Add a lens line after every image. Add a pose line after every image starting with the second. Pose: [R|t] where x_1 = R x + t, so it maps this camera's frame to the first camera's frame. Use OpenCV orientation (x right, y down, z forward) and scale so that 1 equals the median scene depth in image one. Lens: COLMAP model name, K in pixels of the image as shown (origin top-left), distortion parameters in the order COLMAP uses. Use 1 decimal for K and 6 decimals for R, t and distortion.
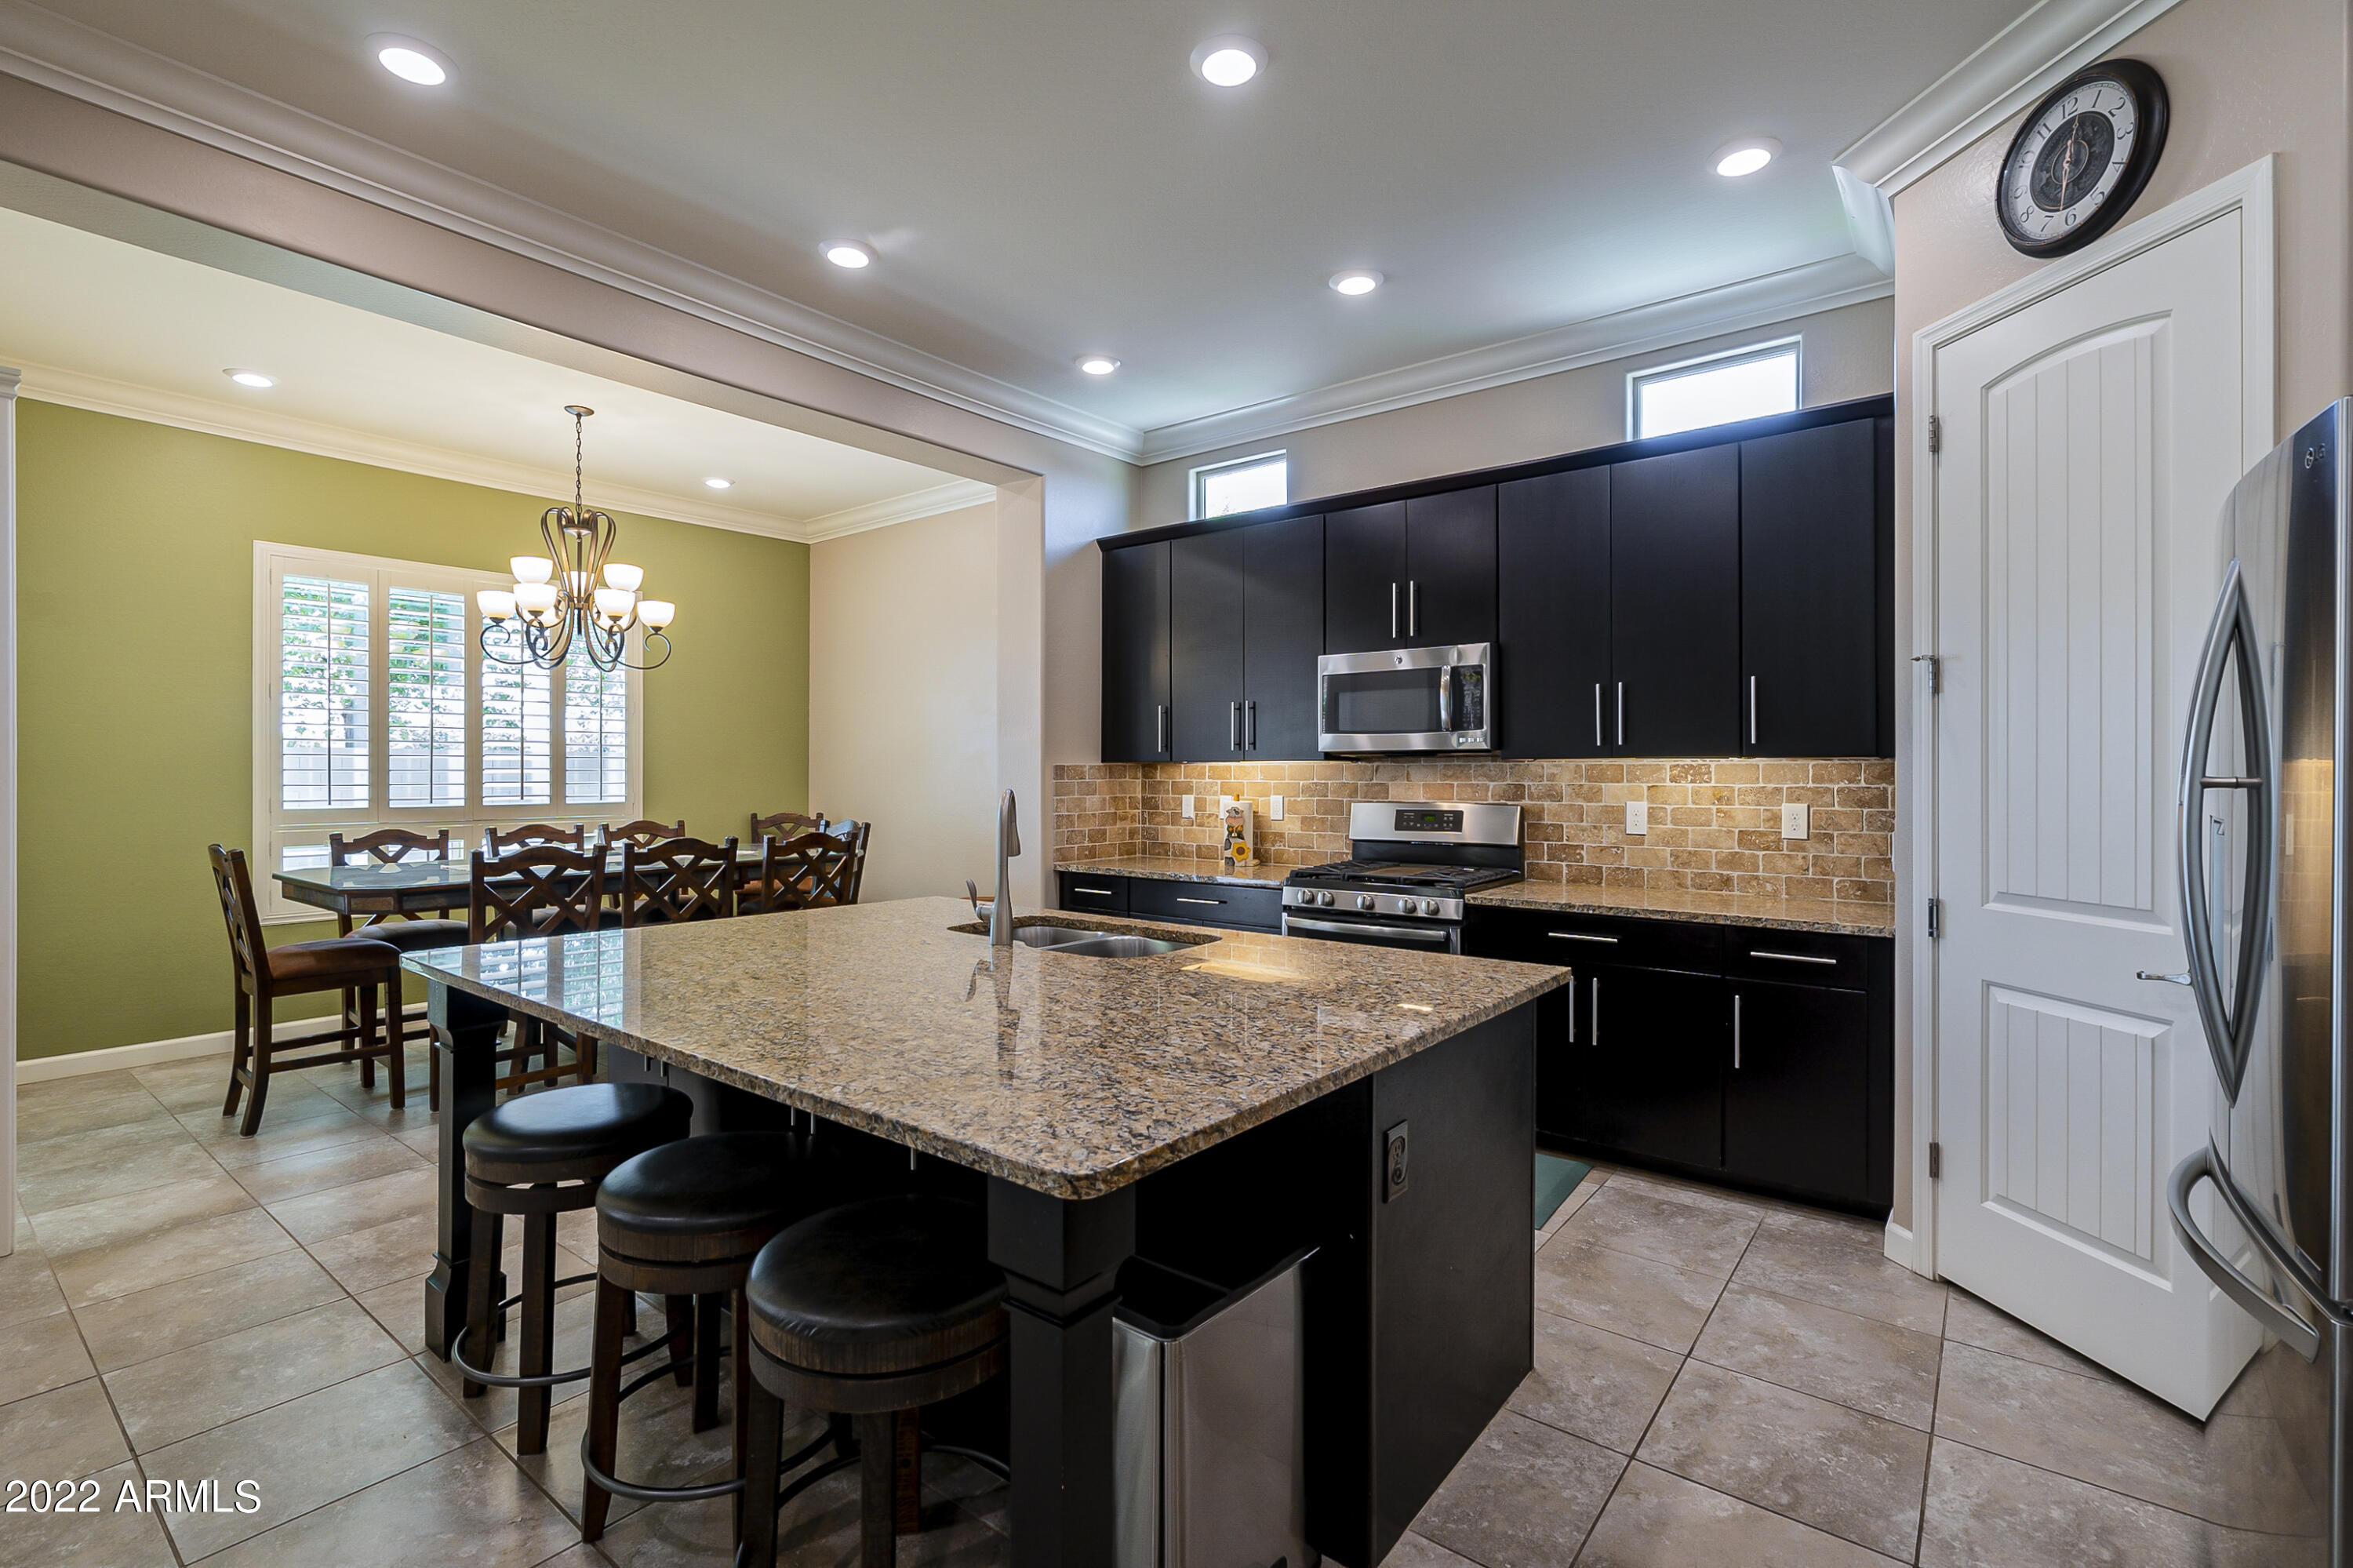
lens RADIAL K [[1061.1, 0, 1177.0], [0, 1061.1, 771.2], [0, 0, 1]] dist [-0.004268, 0.001686]
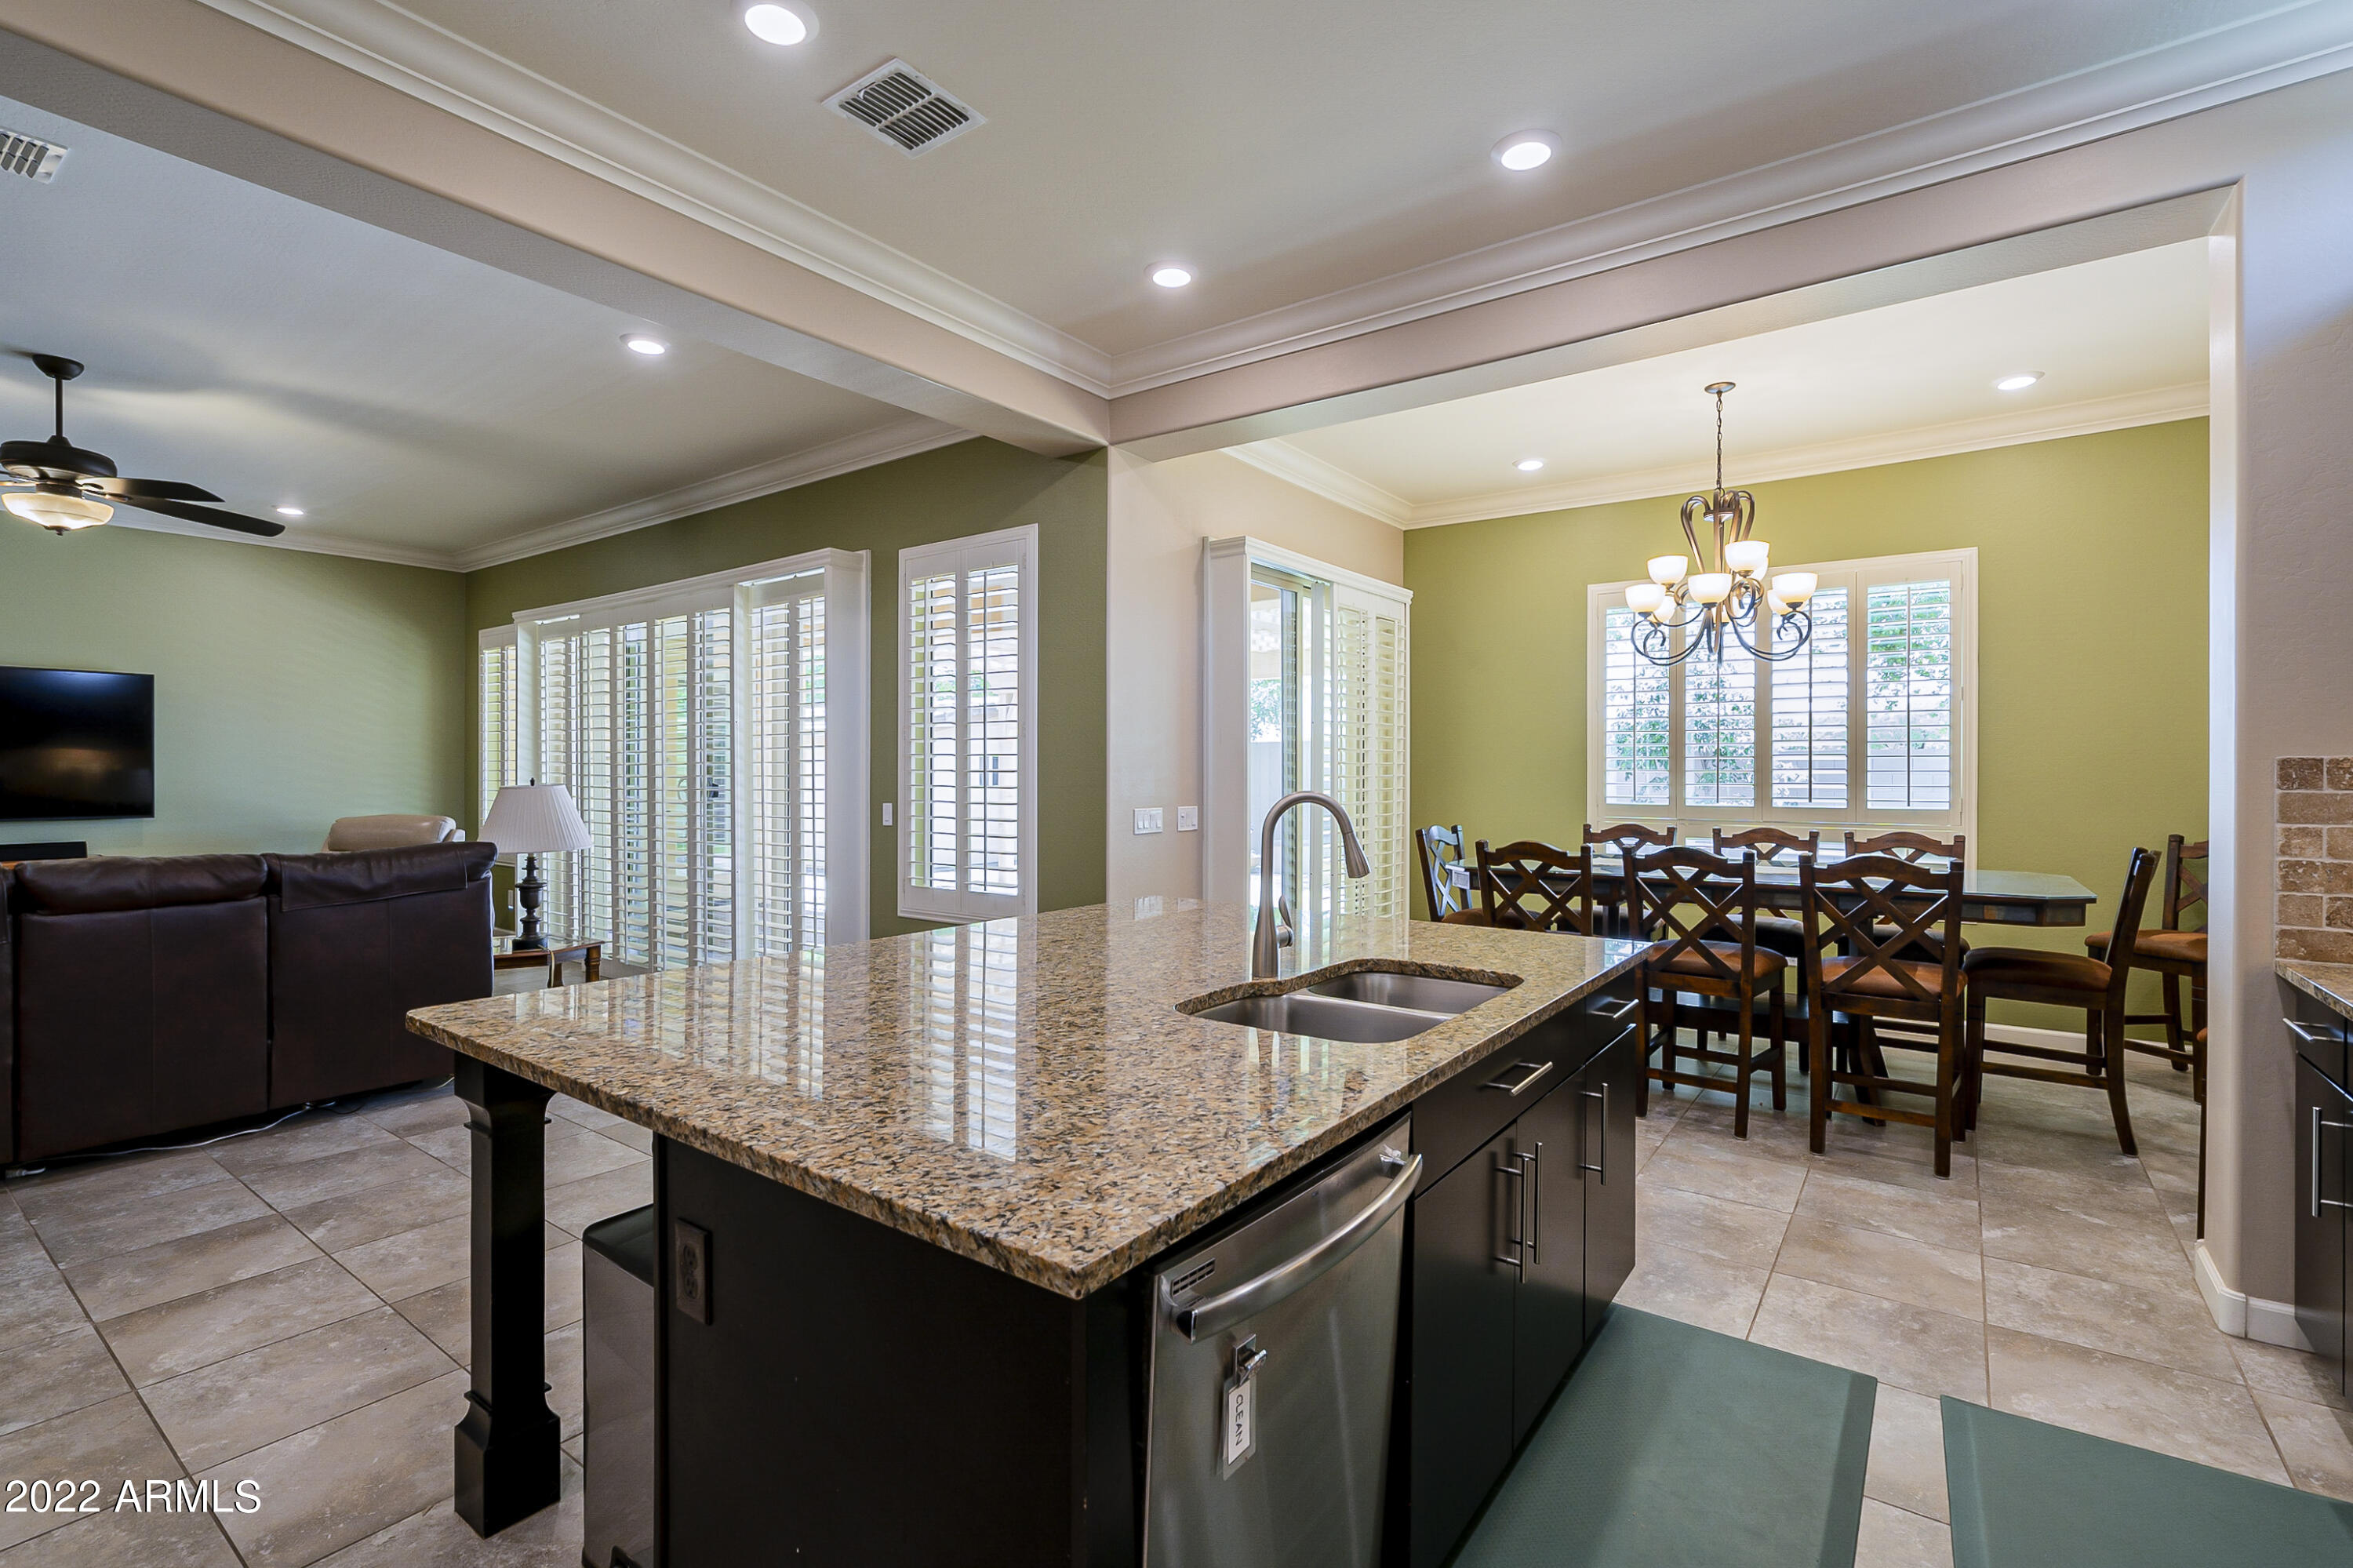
lens RADIAL K [[1061.1, 0, 1162.0], [0, 1061.1, 772.1], [0, 0, 1]] dist [-0.004268, 0.001686]
pose [[0.023547, -0.000186, -0.999723, 0.410938], [-0.000894, 1.000000, -0.000208, 0.001193], [0.999722, 0.000899, 0.023547, 0.548019]]
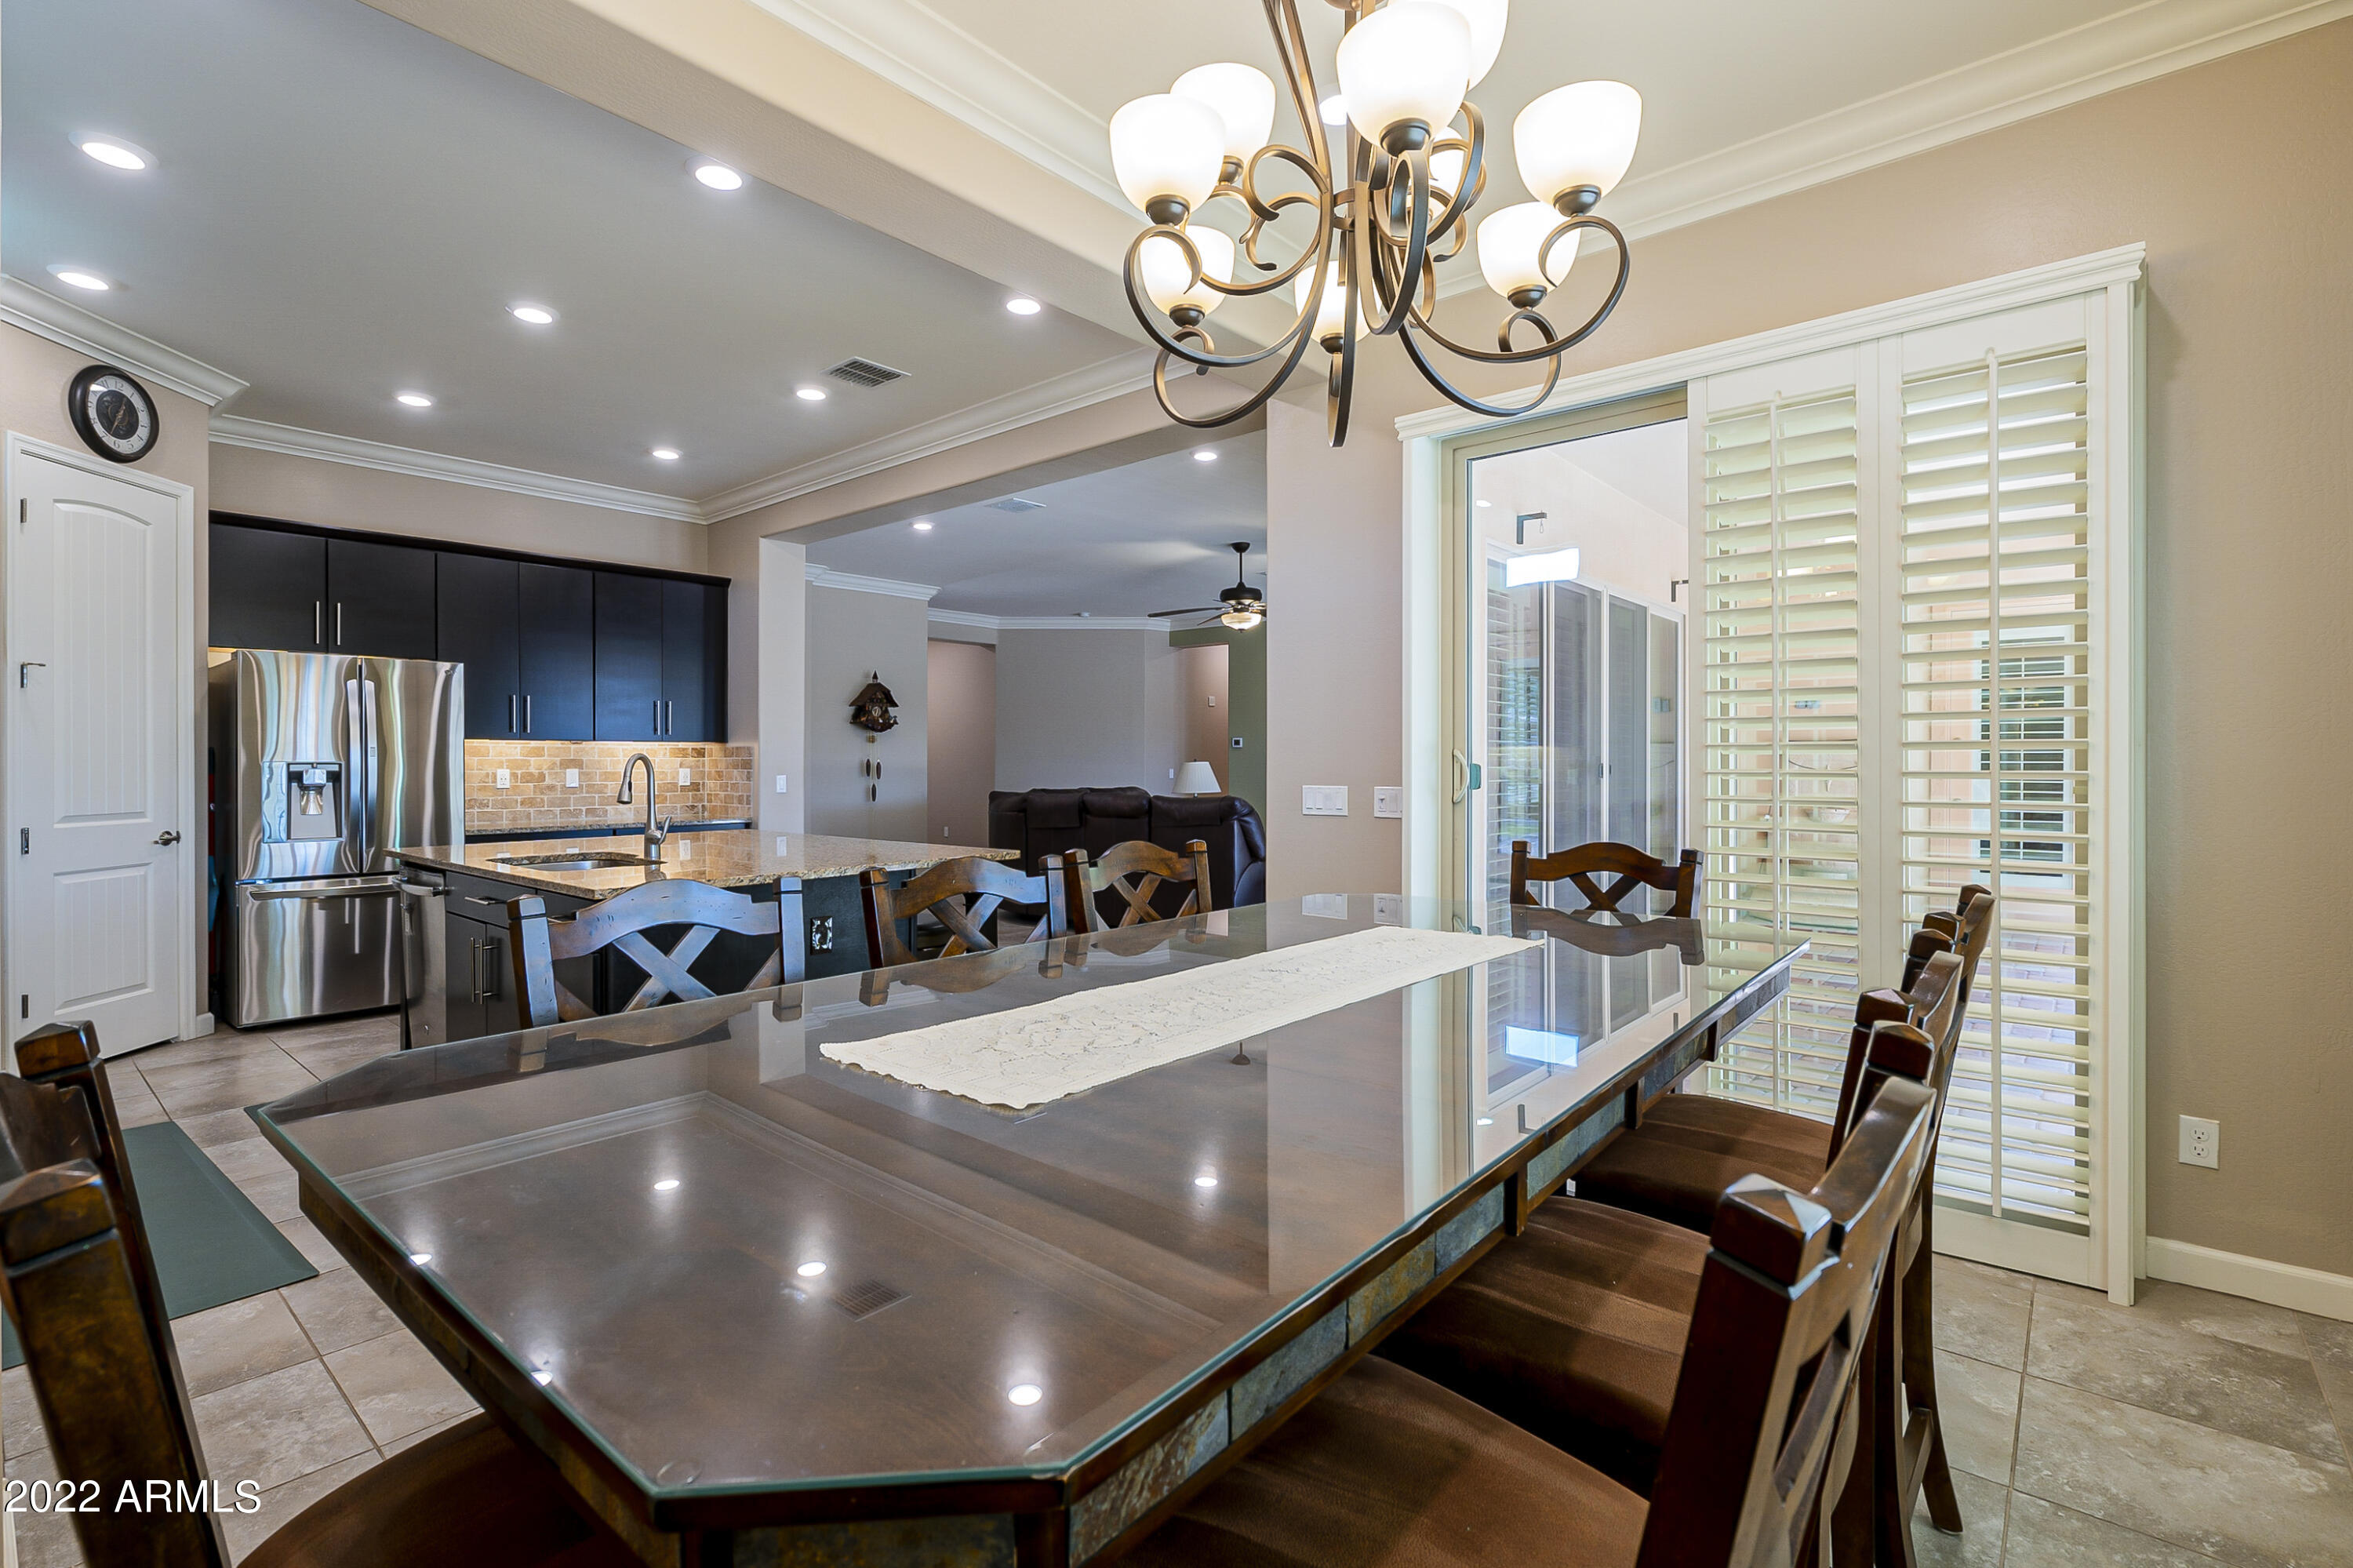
lens RADIAL K [[1061.1, 0, 1180.3], [0, 1061.1, 767.8], [0, 0, 1]] dist [-0.004268, 0.001686]
pose [[-0.999124, -0.000383, 0.041837, -0.595579], [-0.000107, 0.999978, 0.006590, 0.017306], [-0.041838, 0.006580, -0.999103, 1.509701]]
